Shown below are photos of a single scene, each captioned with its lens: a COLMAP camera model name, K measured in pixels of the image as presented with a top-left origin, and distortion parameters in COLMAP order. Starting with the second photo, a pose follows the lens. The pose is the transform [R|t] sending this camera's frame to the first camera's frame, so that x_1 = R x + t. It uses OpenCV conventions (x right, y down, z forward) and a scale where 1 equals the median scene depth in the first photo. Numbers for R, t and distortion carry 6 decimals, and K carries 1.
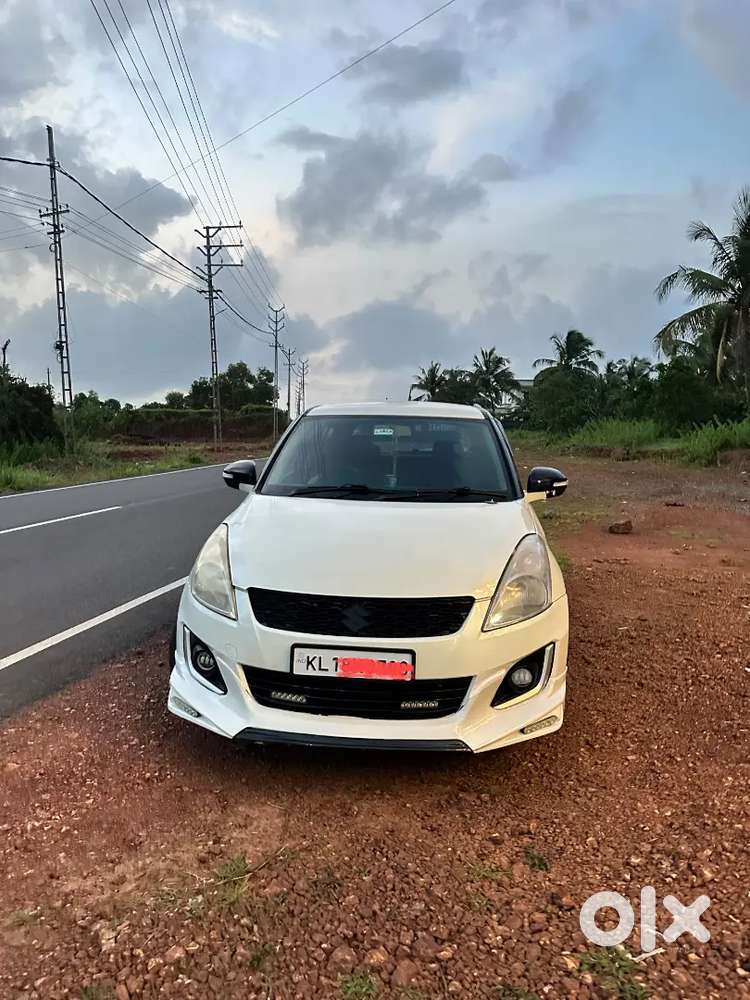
lens RADIAL K [[705.2, 0, 382.9], [0, 705.2, 508.6], [0, 0, 1]] dist [-0.002854, -0.019176]
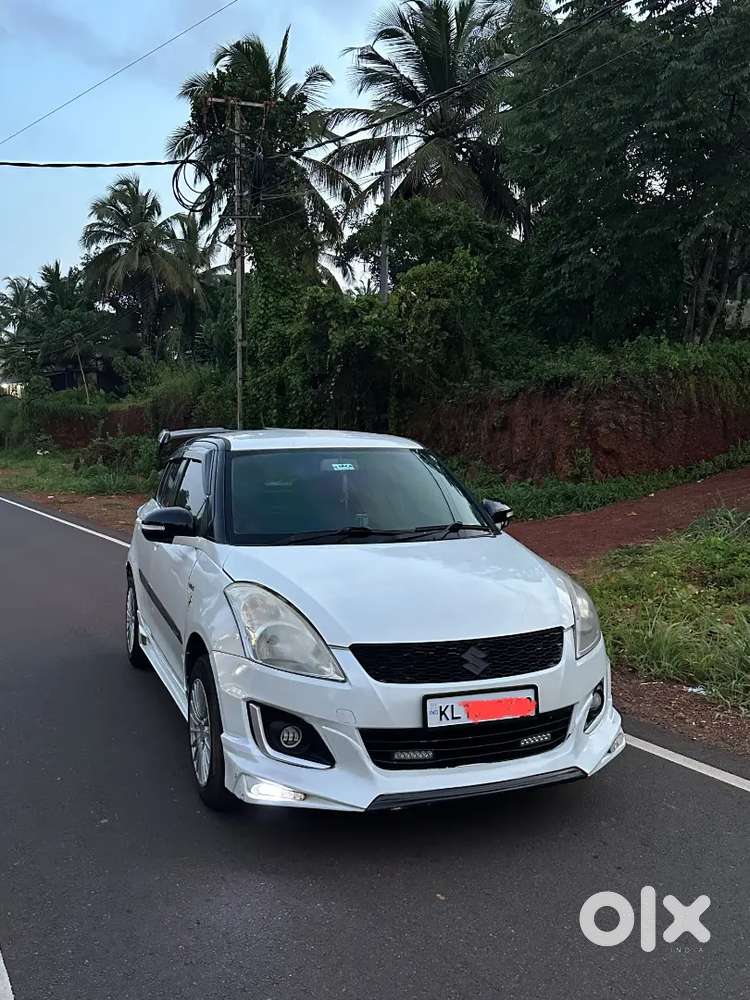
lens RADIAL K [[915.7, 0, 372.7], [0, 915.7, 501.9], [0, 0, 1]] dist [-0.004572, 0.000000]
pose [[0.895238, -0.045669, 0.443242, -0.552516], [0.070073, 0.996786, -0.038828, -0.019046], [-0.440044, 0.065819, 0.895561, -0.067056]]
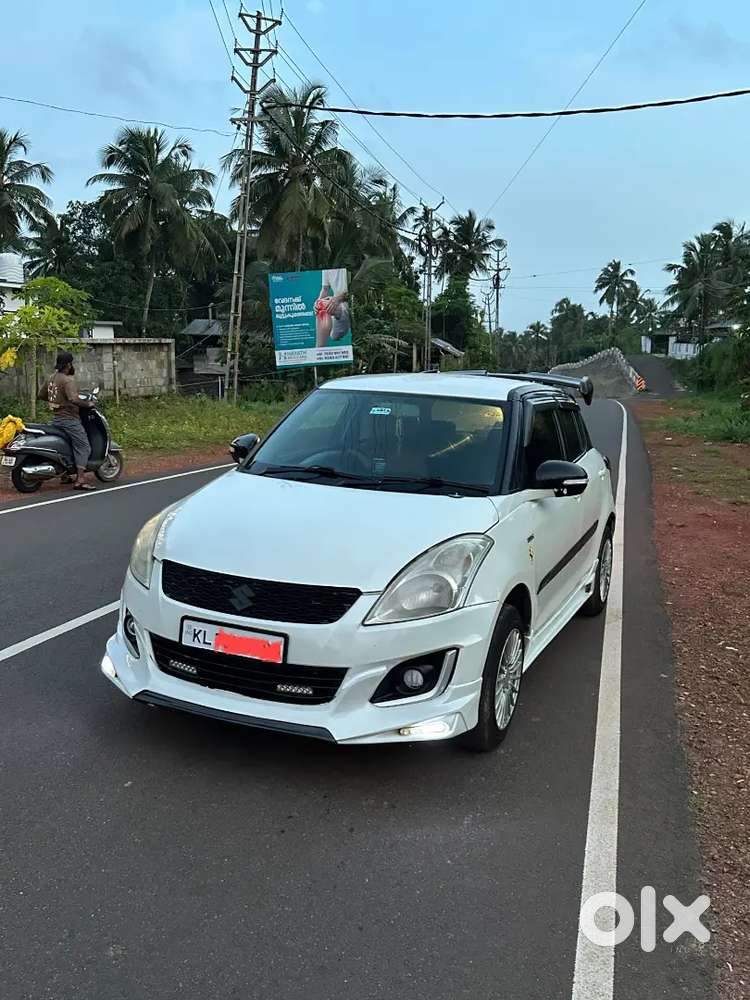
lens RADIAL K [[915.7, 0, 384.4], [0, 915.7, 512.4], [0, 0, 1]] dist [-0.004572, 0.000000]
pose [[0.954927, 0.075423, -0.287100, 0.408682], [-0.068437, 0.997065, 0.034304, -0.021295], [0.288845, -0.013110, 0.957286, -0.161758]]
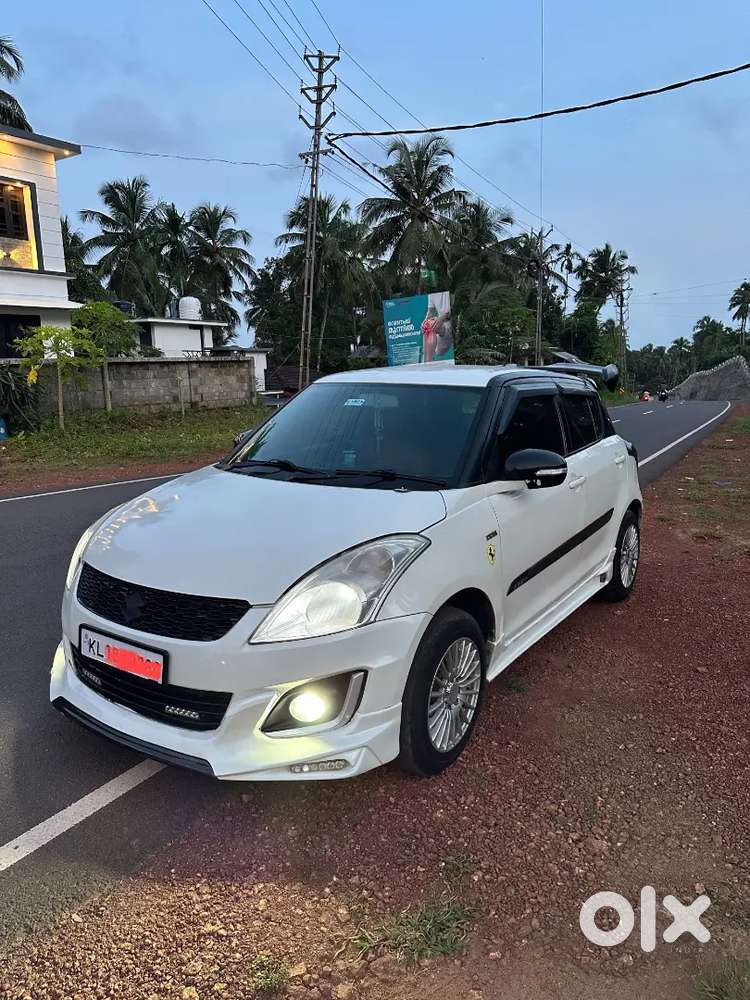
lens RADIAL K [[695.2, 0, 383.9], [0, 695.2, 510.6], [0, 0, 1]] dist [0.035024, -0.046351]
pose [[0.884104, 0.078077, -0.460722, 0.516777], [-0.050480, 0.996131, 0.071941, -0.042557], [0.464556, -0.040347, 0.884624, 0.263142]]
